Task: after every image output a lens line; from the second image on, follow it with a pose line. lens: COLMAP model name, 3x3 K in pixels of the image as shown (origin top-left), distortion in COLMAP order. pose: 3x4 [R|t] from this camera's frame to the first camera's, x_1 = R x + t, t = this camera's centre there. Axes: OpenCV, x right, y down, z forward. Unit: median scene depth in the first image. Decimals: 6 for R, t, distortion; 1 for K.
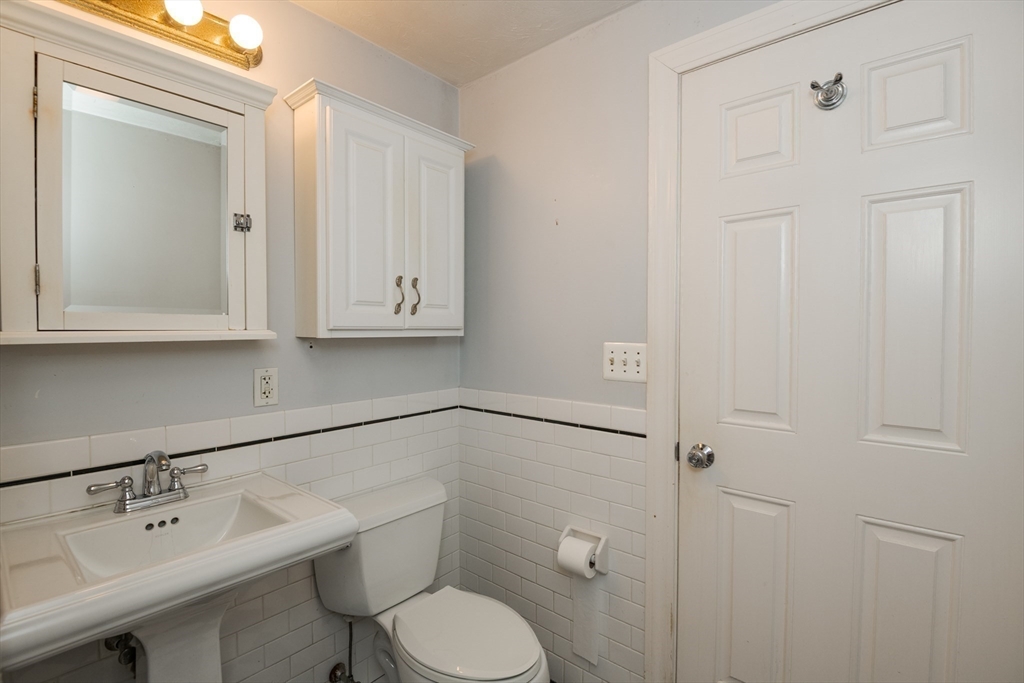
lens RADIAL K [[476.6, 0, 515.3], [0, 476.6, 339.9], [0, 0, 1]] dist [-0.000695, -0.000214]
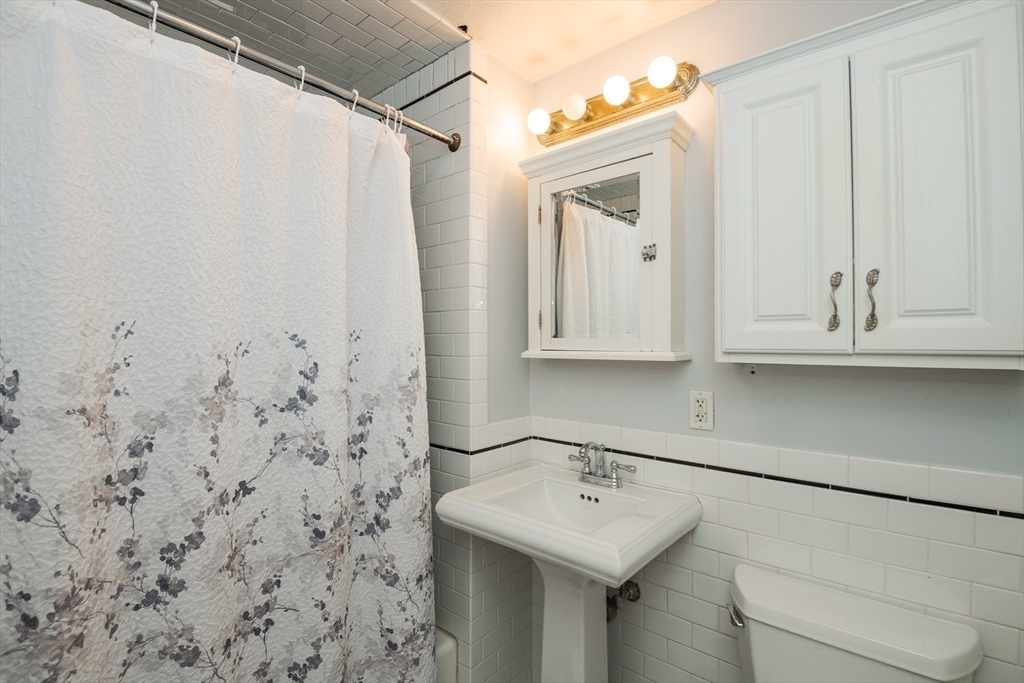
lens RADIAL K [[481.1, 0, 512.0], [0, 481.1, 341.5], [0, 0, 1]] dist [0.030901, -0.000040]
pose [[0.012943, -0.006436, -0.999896, 0.469631], [-0.030275, 0.999518, -0.006825, -0.023493], [0.999458, 0.030360, 0.012742, 0.605117]]
